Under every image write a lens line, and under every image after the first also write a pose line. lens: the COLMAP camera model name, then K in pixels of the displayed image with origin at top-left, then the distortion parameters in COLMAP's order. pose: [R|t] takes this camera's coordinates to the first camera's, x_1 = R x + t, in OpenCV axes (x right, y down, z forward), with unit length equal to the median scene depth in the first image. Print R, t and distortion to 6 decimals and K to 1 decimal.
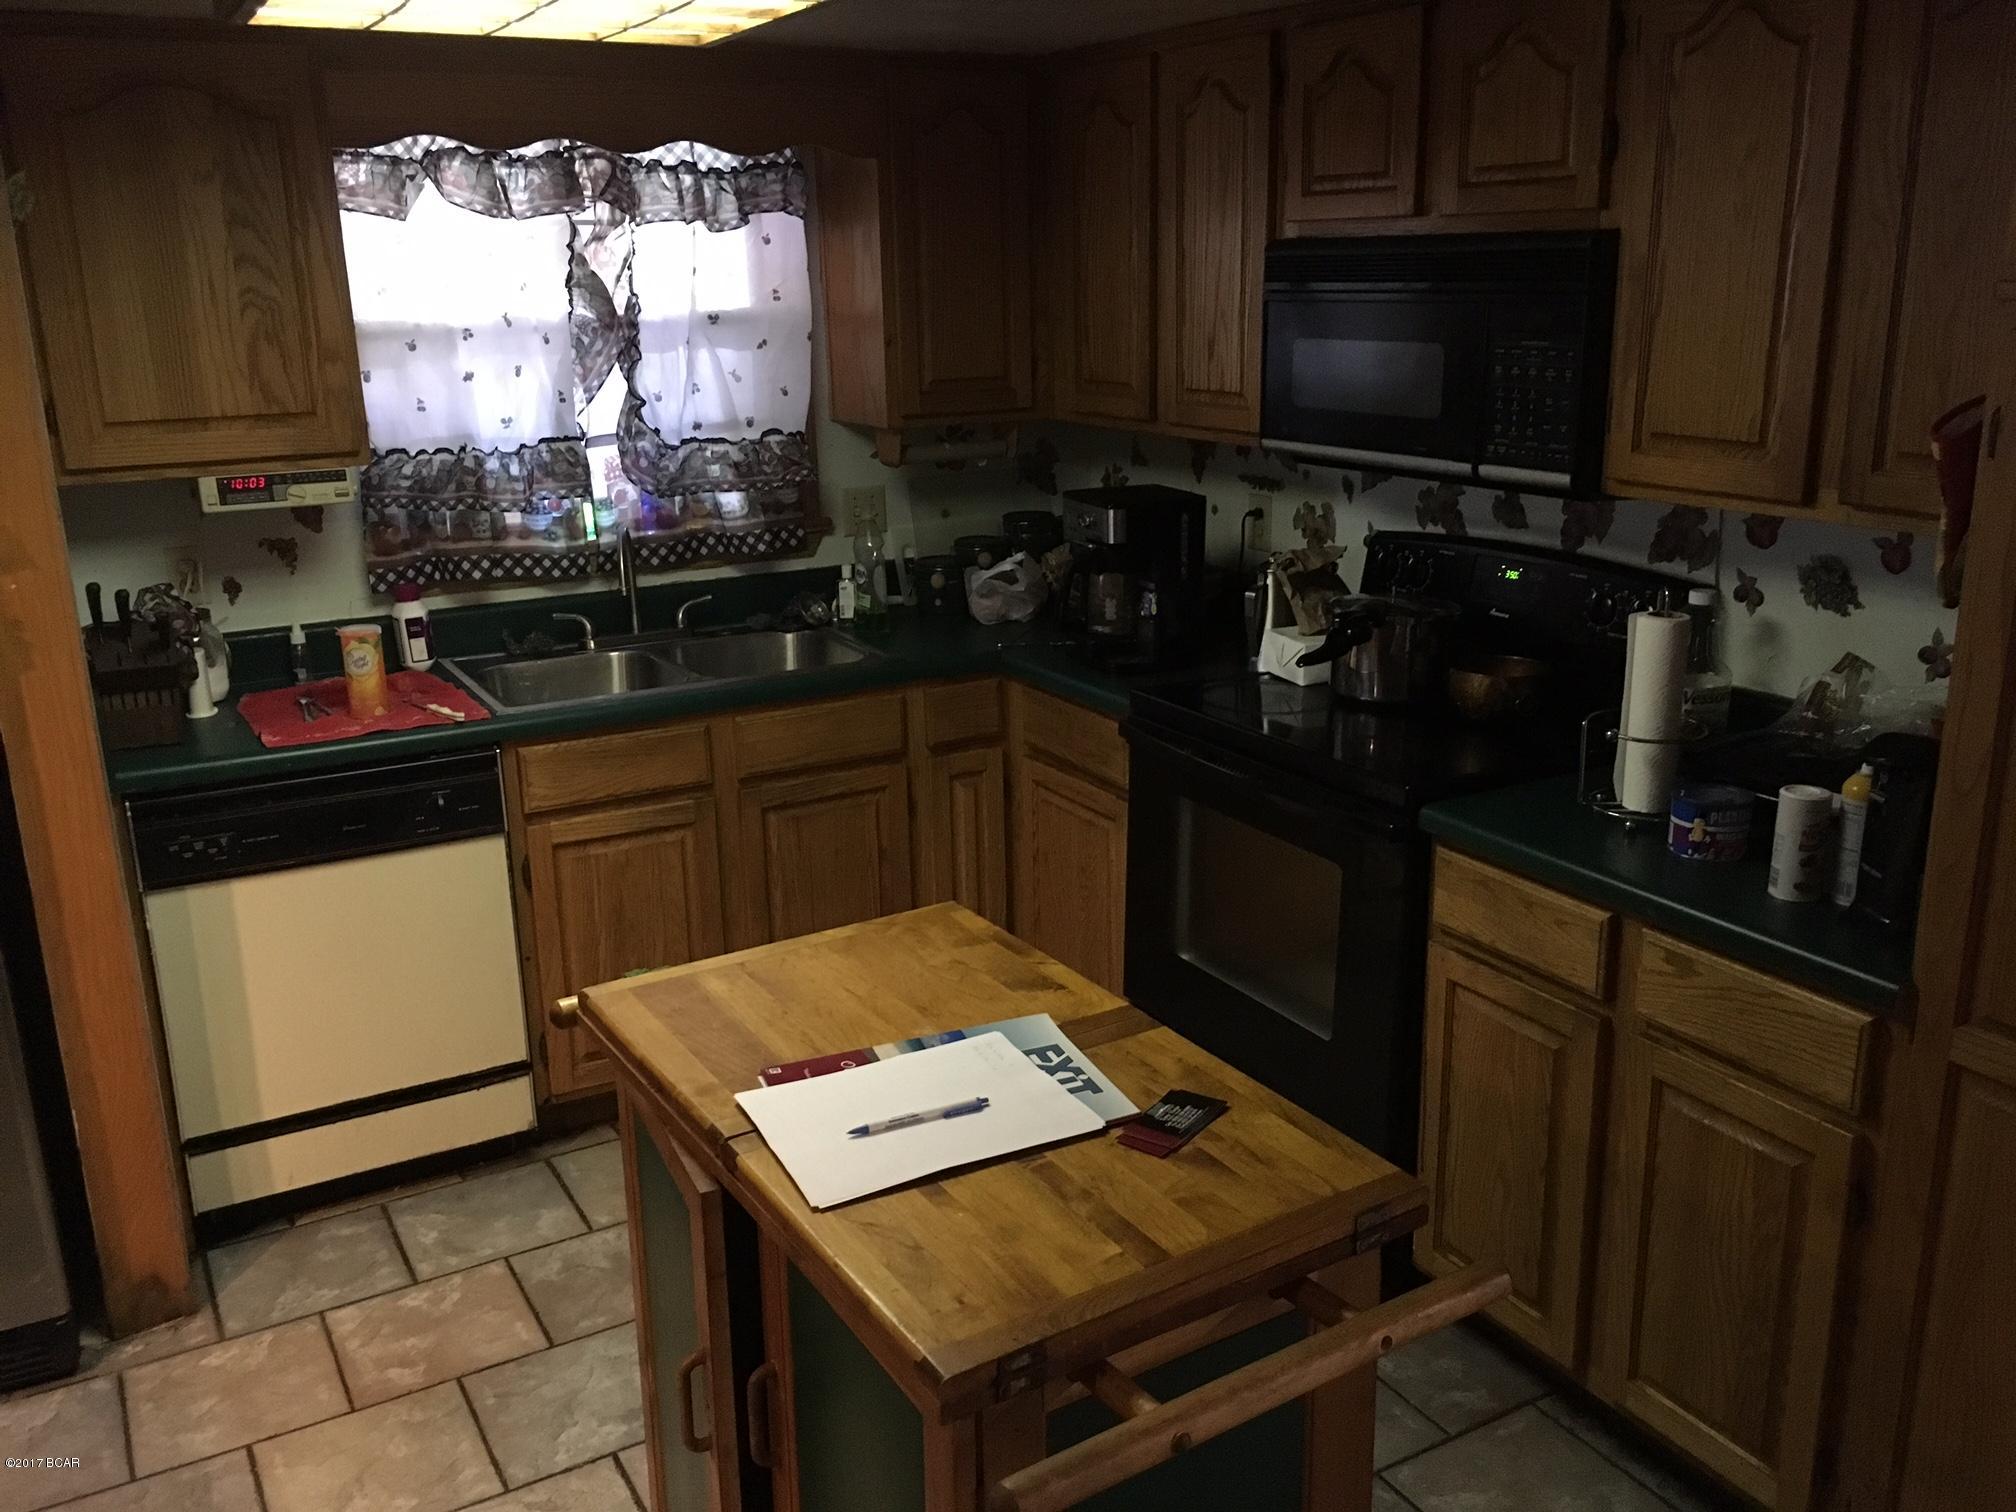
lens RADIAL K [[1726.6, 0, 1009.7], [0, 1726.6, 731.1], [0, 0, 1]] dist [0.077092, -0.115251]
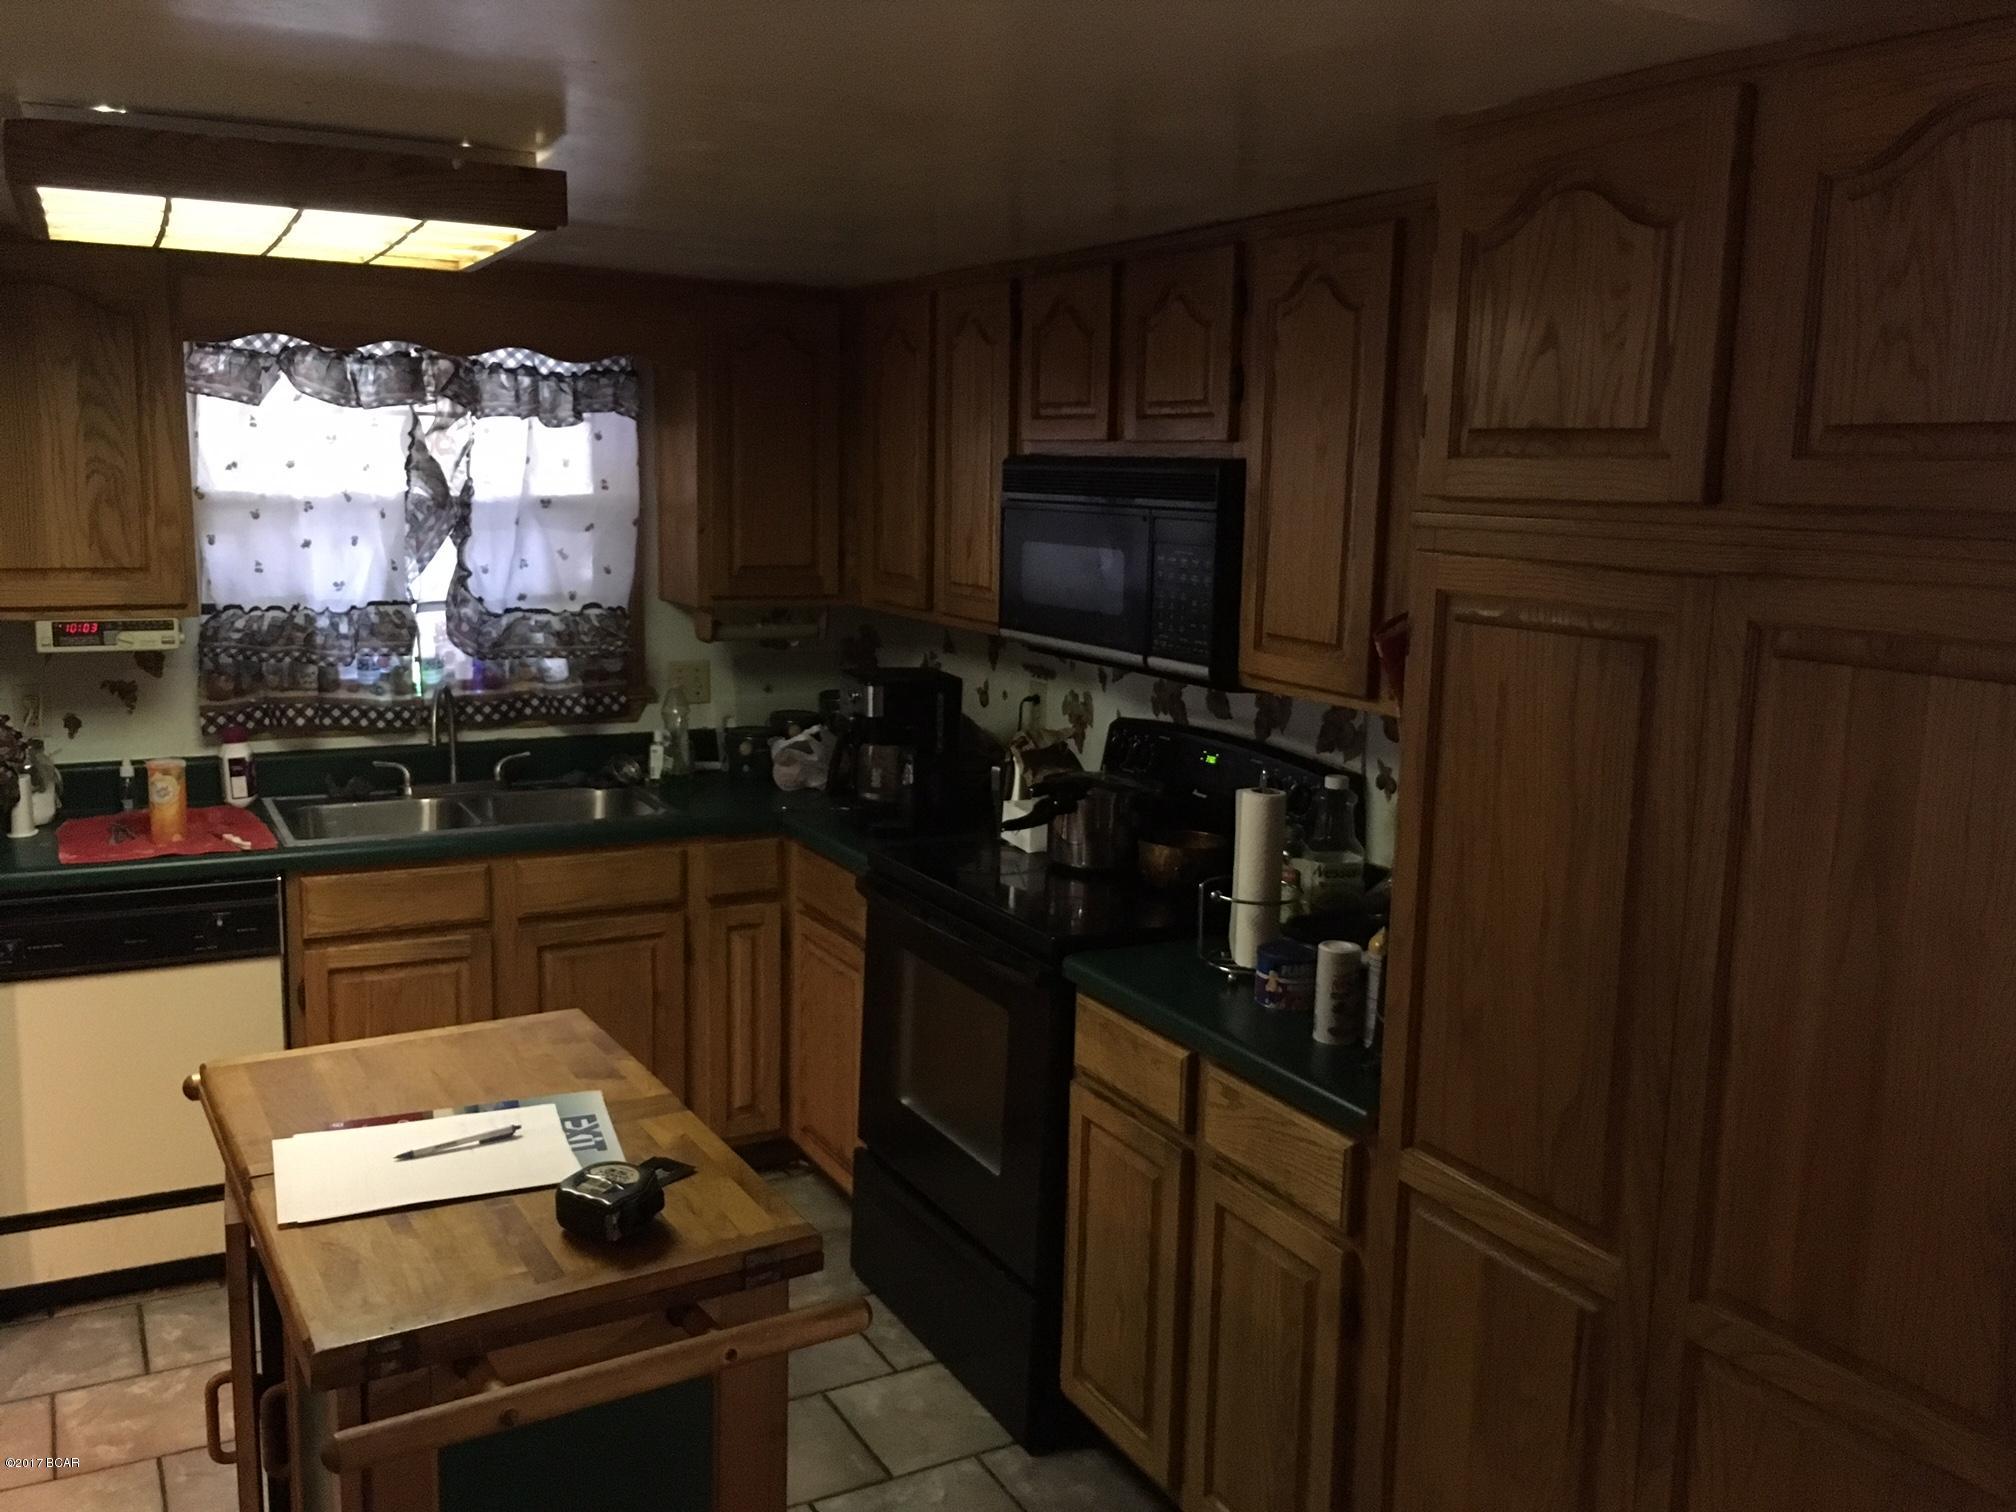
lens RADIAL K [[1726.6, 0, 1009.7], [0, 1726.6, 731.1], [0, 0, 1]] dist [0.077092, -0.115251]
pose [[0.998936, 0.044716, -0.011327, 0.158171], [-0.045723, 0.992323, -0.114907, 0.022435], [0.006102, 0.115303, 0.993312, -0.089090]]
